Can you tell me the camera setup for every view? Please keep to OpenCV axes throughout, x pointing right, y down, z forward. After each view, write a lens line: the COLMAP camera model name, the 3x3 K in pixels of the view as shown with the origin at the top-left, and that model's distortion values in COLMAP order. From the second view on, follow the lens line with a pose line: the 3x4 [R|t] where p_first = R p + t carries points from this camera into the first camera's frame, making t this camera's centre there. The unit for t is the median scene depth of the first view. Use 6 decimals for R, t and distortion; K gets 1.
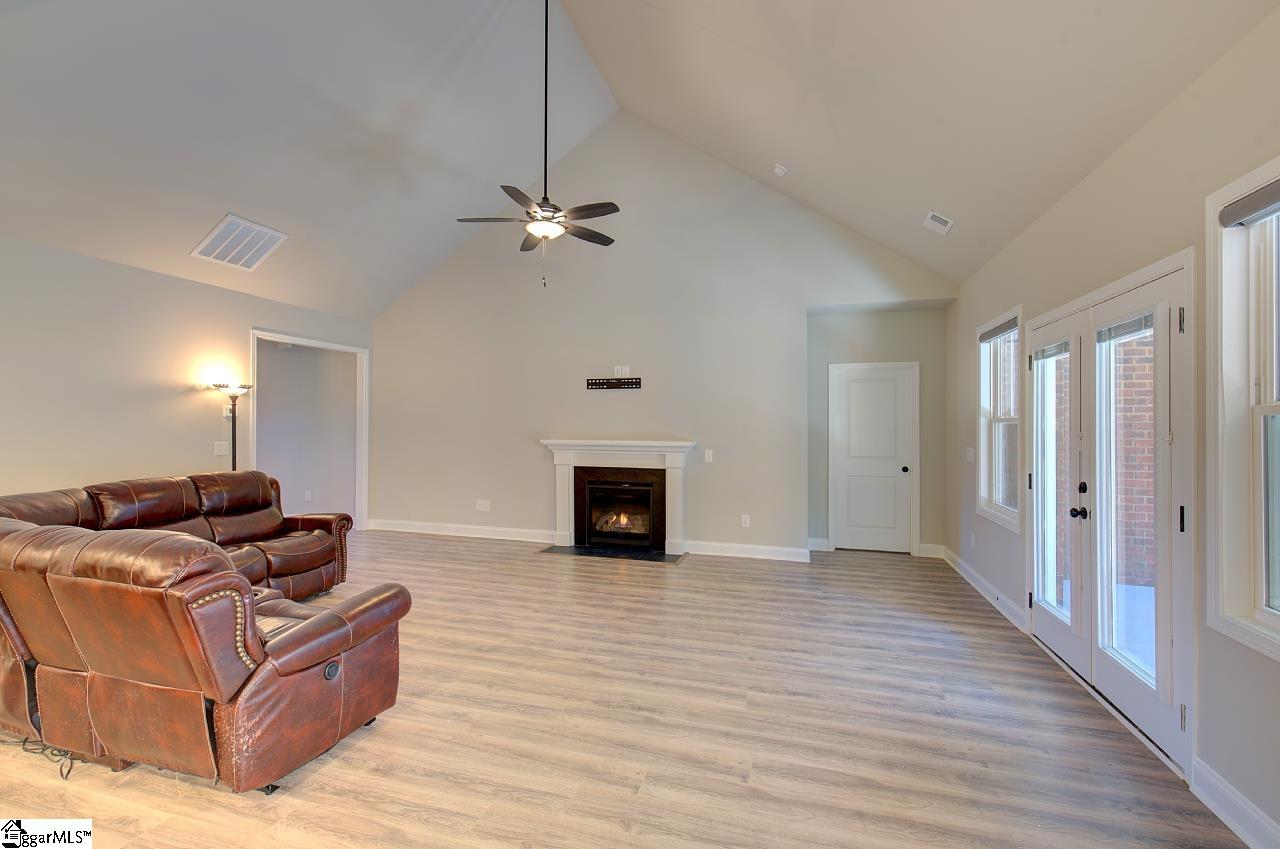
lens RADIAL K [[558.3, 0, 642.1], [0, 558.3, 423.5], [0, 0, 1]] dist [0.004892, 0.000411]
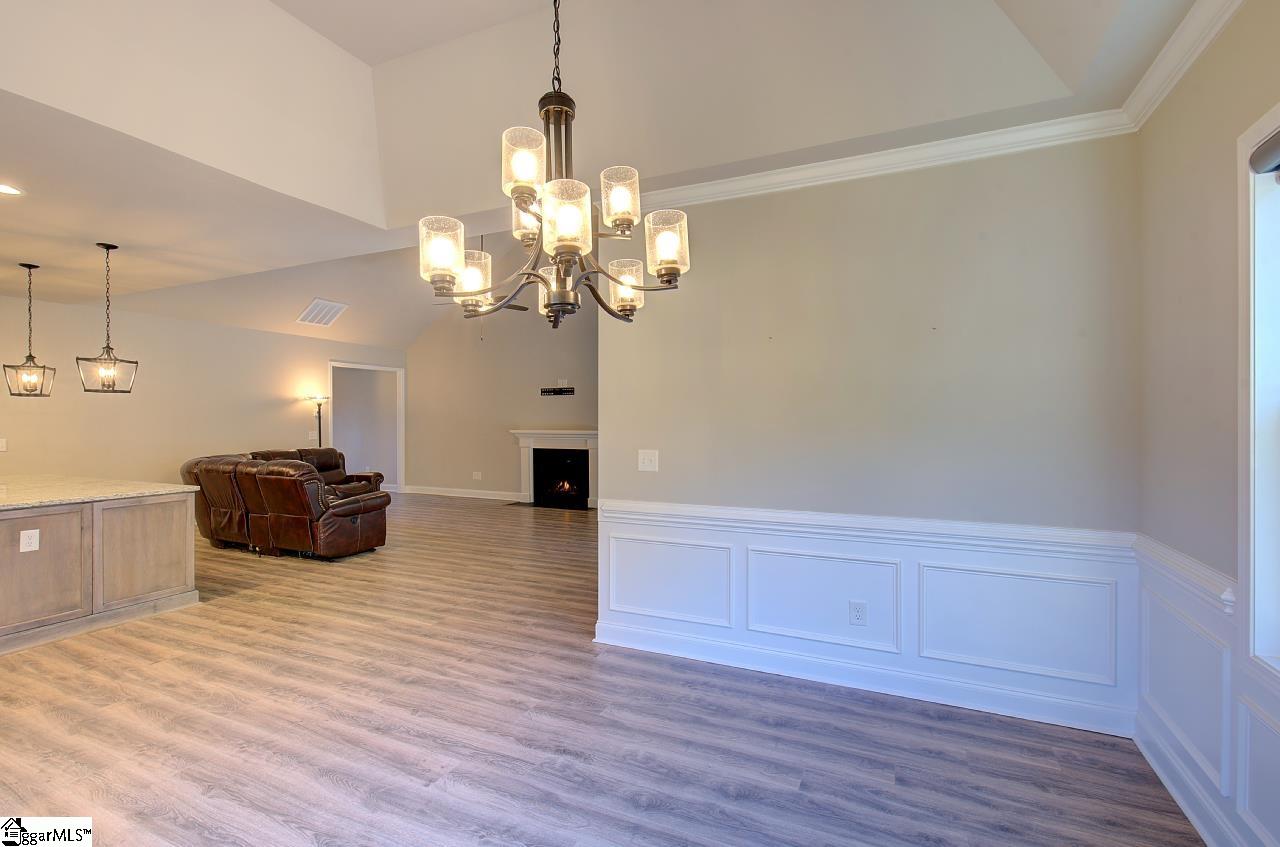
lens RADIAL K [[574.5, 0, 635.6], [0, 574.5, 424.4], [0, 0, 1]] dist [-0.000461, 0.000380]
pose [[0.991213, -0.003104, -0.132241, 0.454964], [0.004730, 0.999917, 0.011985, -0.003616], [0.132193, -0.012505, 0.991145, -0.604788]]
